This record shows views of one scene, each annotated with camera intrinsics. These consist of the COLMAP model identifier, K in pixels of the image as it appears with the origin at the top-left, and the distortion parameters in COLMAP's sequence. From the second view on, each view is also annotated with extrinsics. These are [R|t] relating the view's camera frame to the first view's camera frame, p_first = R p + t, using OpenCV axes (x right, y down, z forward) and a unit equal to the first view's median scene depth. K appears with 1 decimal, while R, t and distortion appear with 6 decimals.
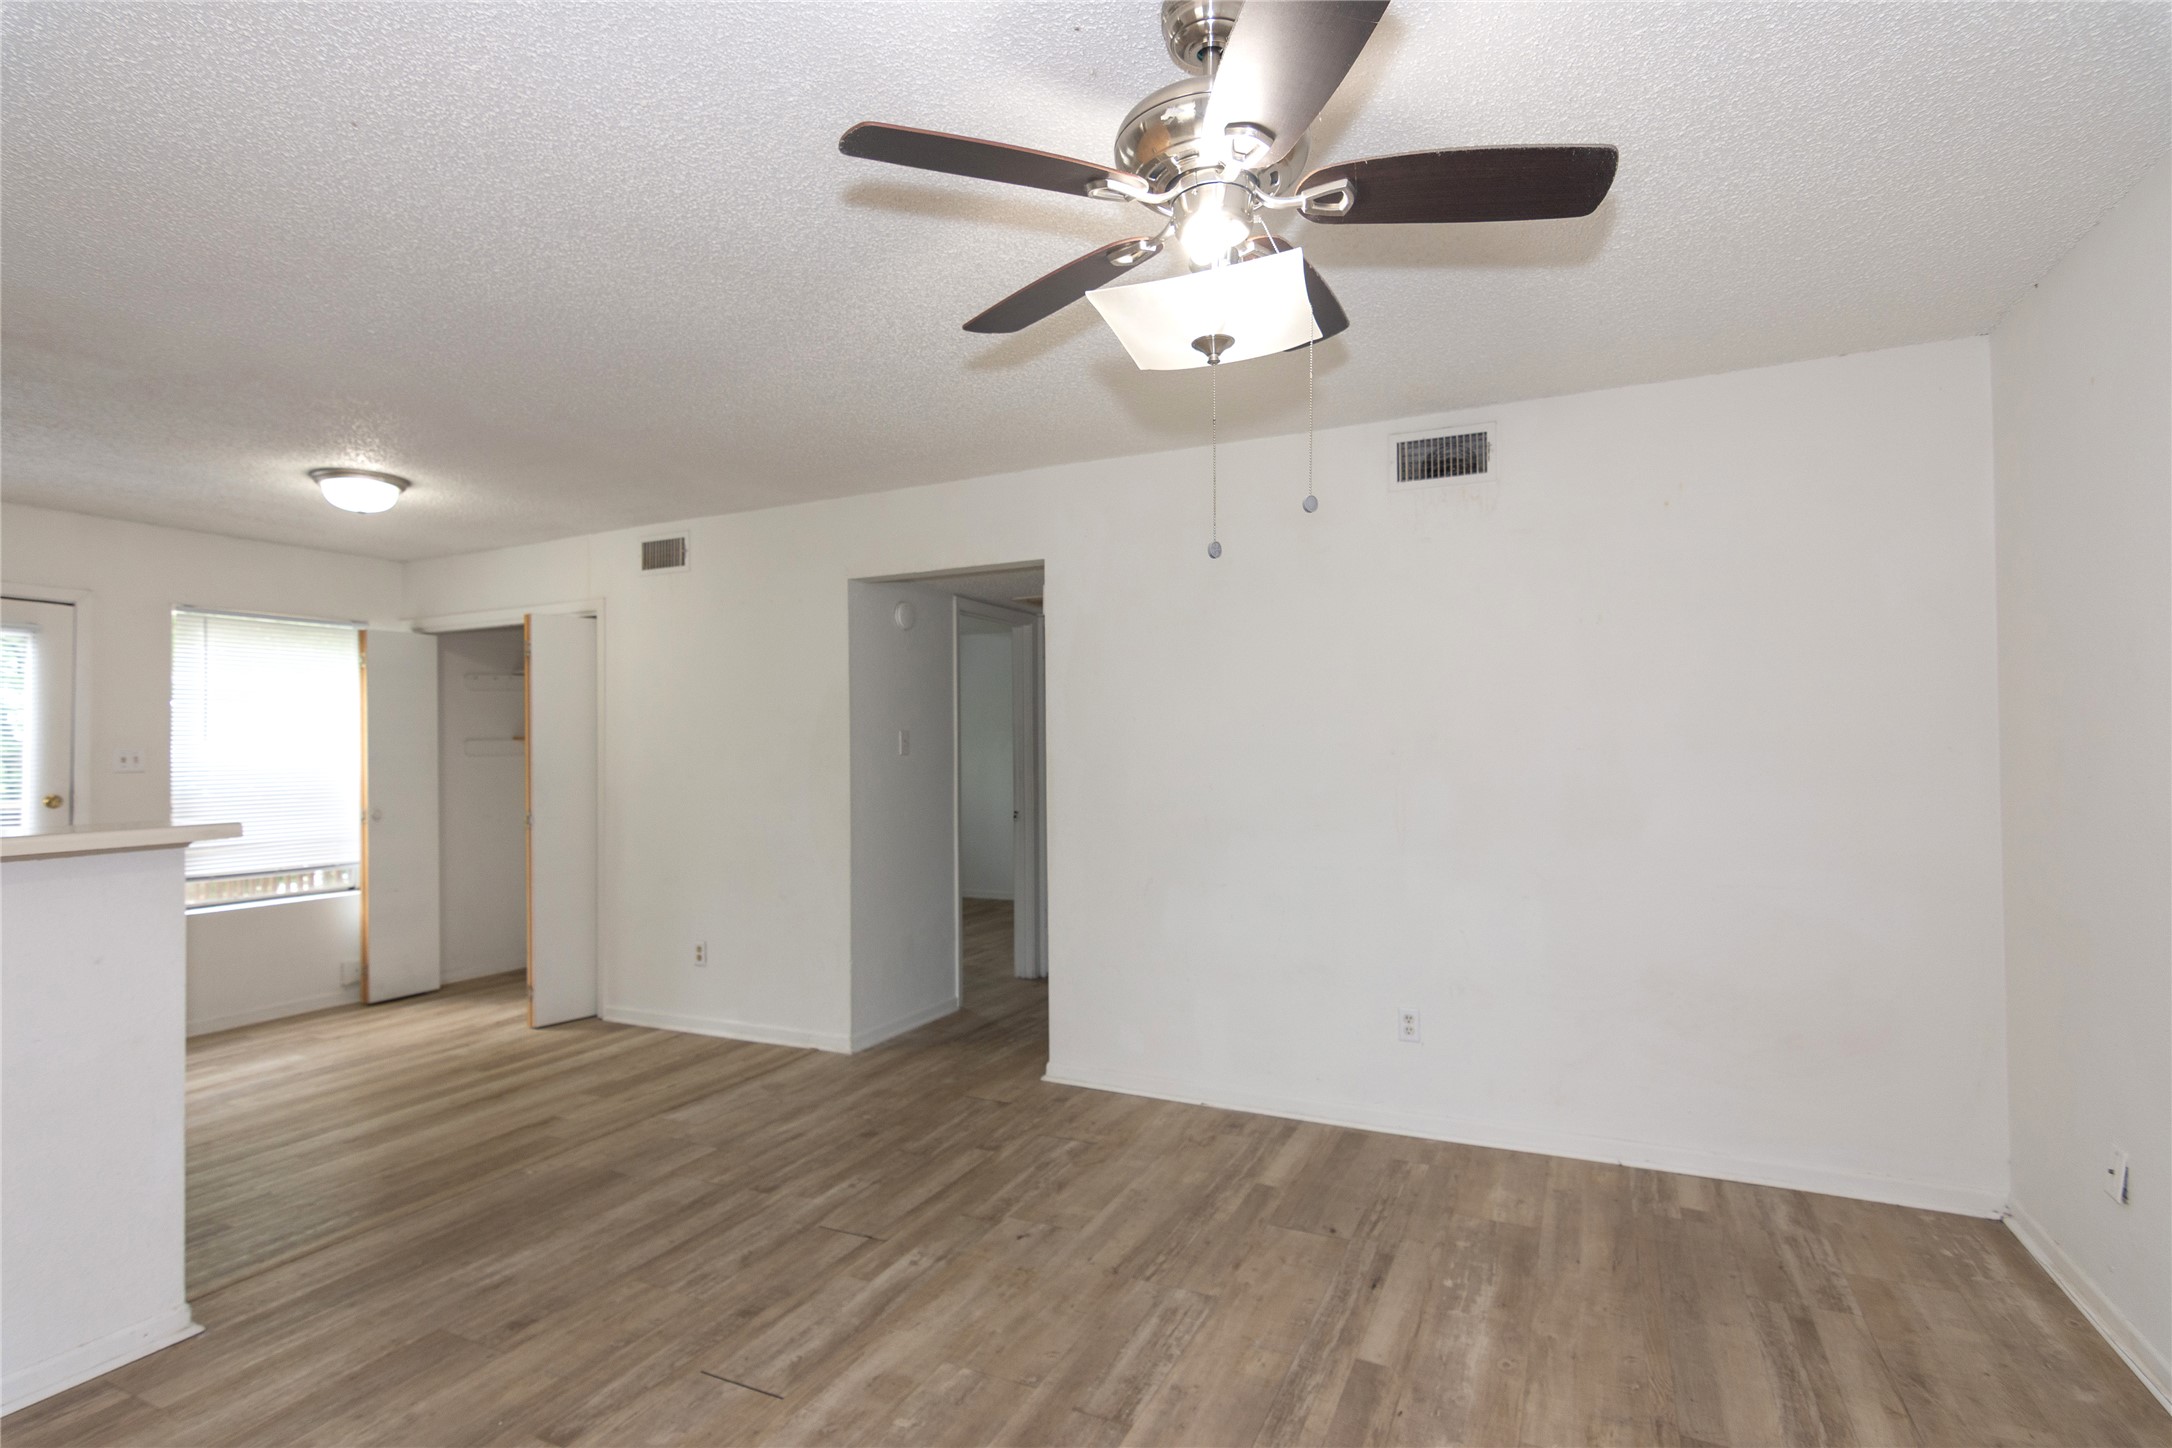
lens RADIAL K [[1053.6, 0, 1079.3], [0, 1053.6, 734.8], [0, 0, 1]] dist [0.002627, 0.001125]
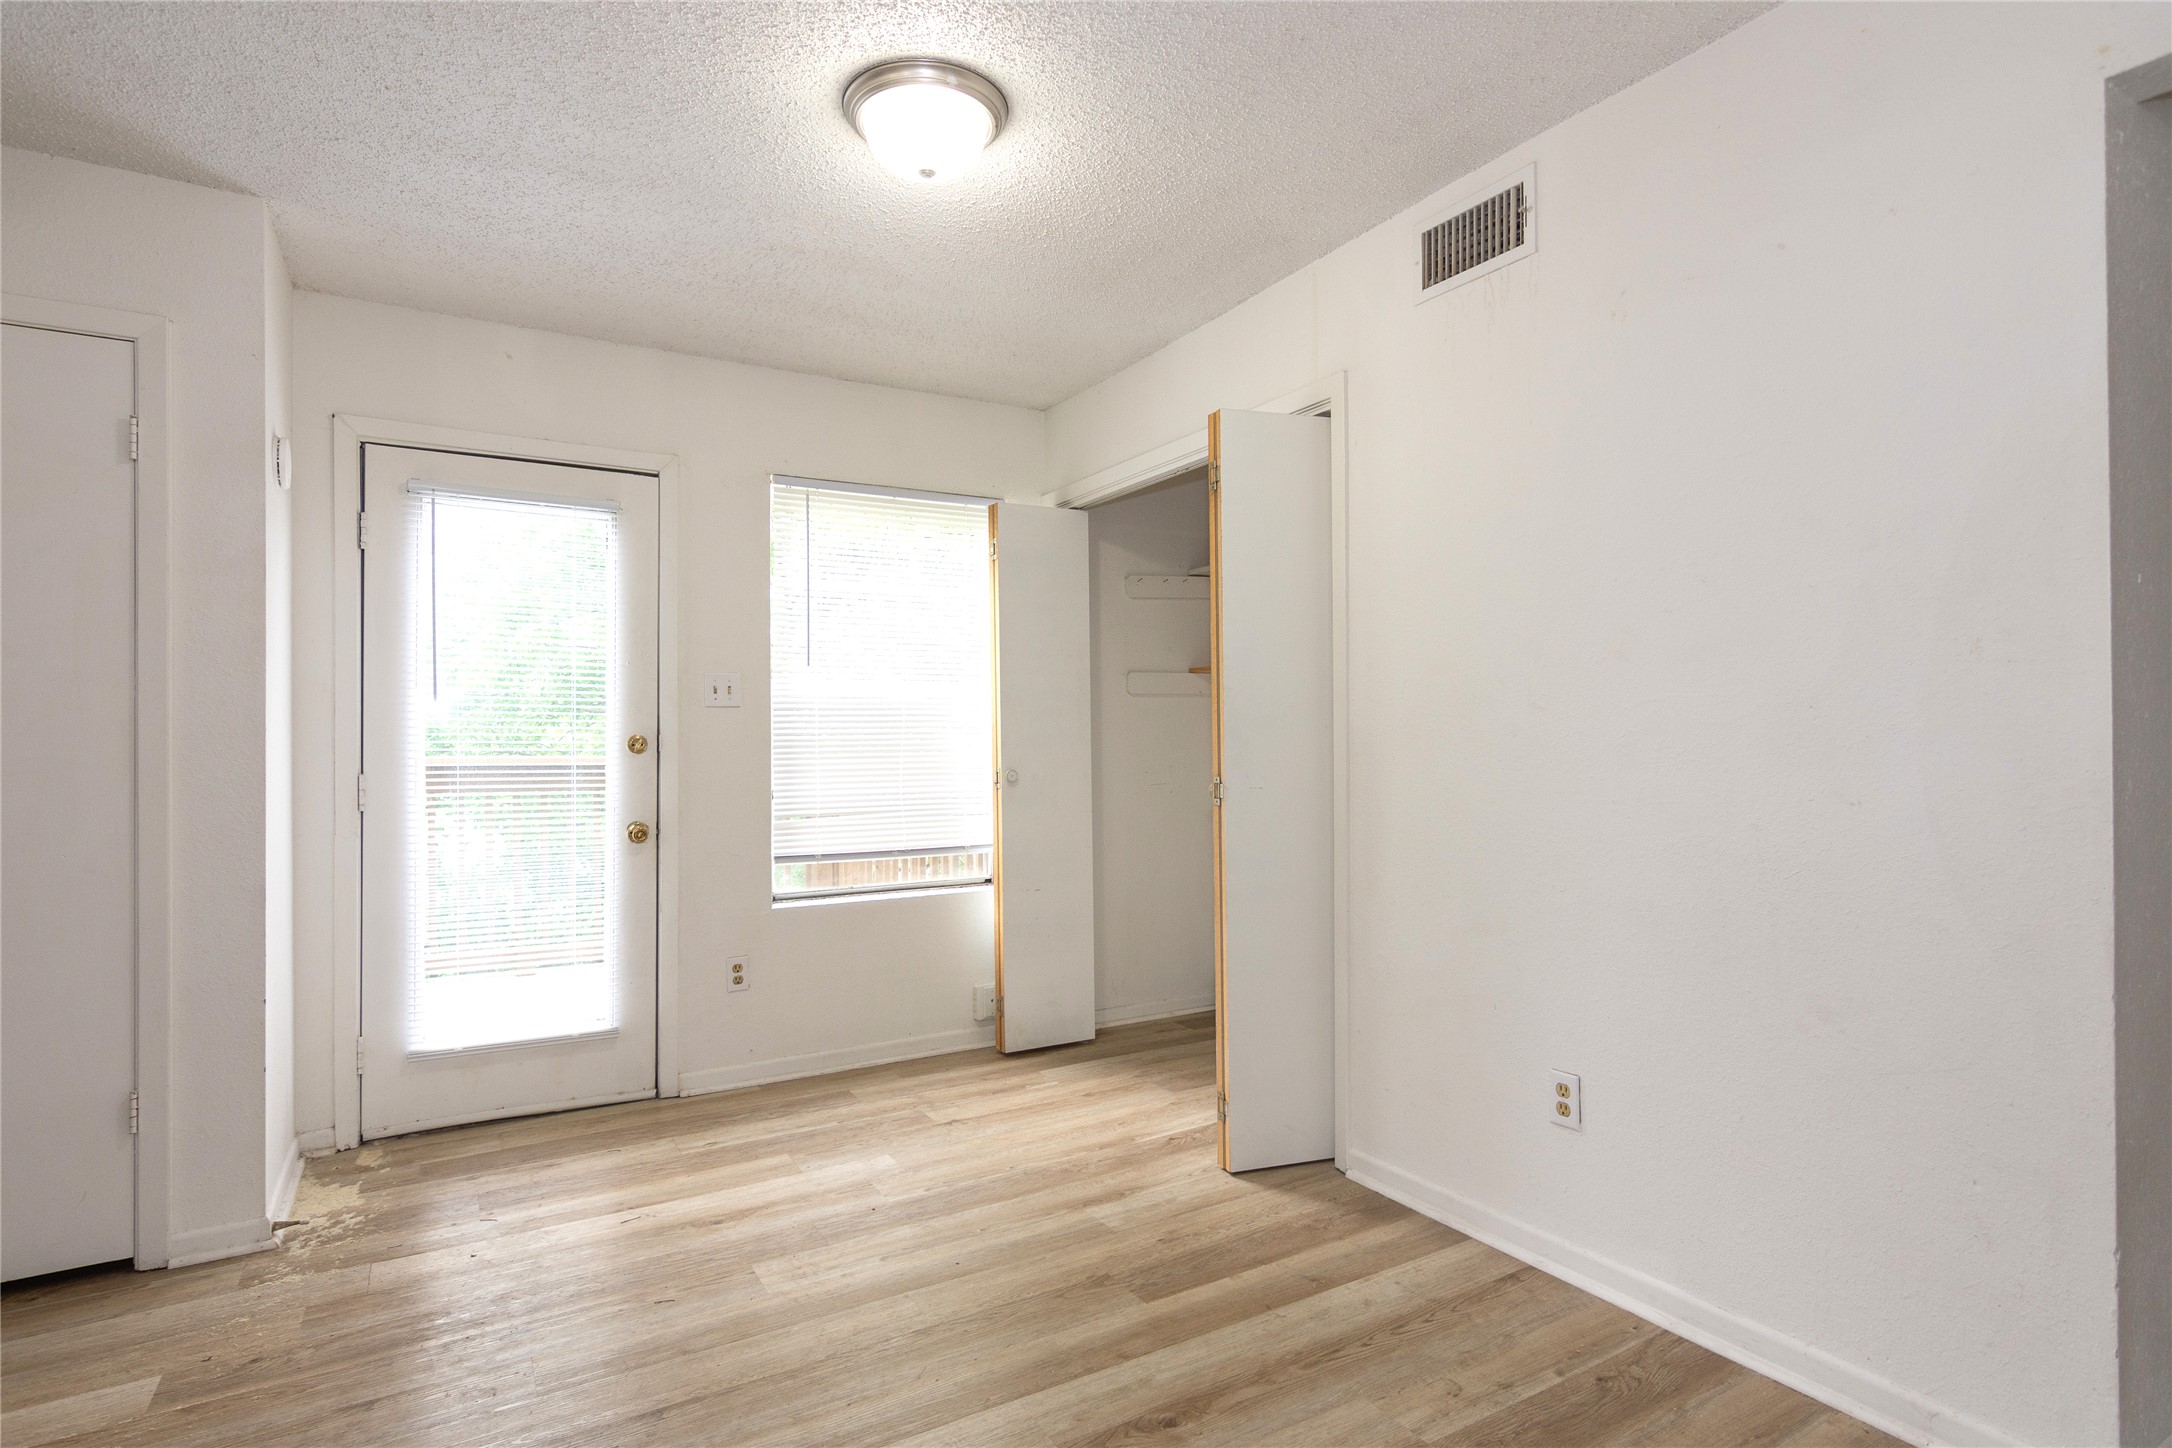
lens RADIAL K [[1053.6, 0, 1079.3], [0, 1053.6, 734.8], [0, 0, 1]] dist [0.002627, 0.001125]
pose [[0.829992, 0.001577, -0.557773, -0.355400], [0.007414, 0.999876, 0.013860, 0.055949], [0.557726, -0.015639, 0.829878, 0.650209]]
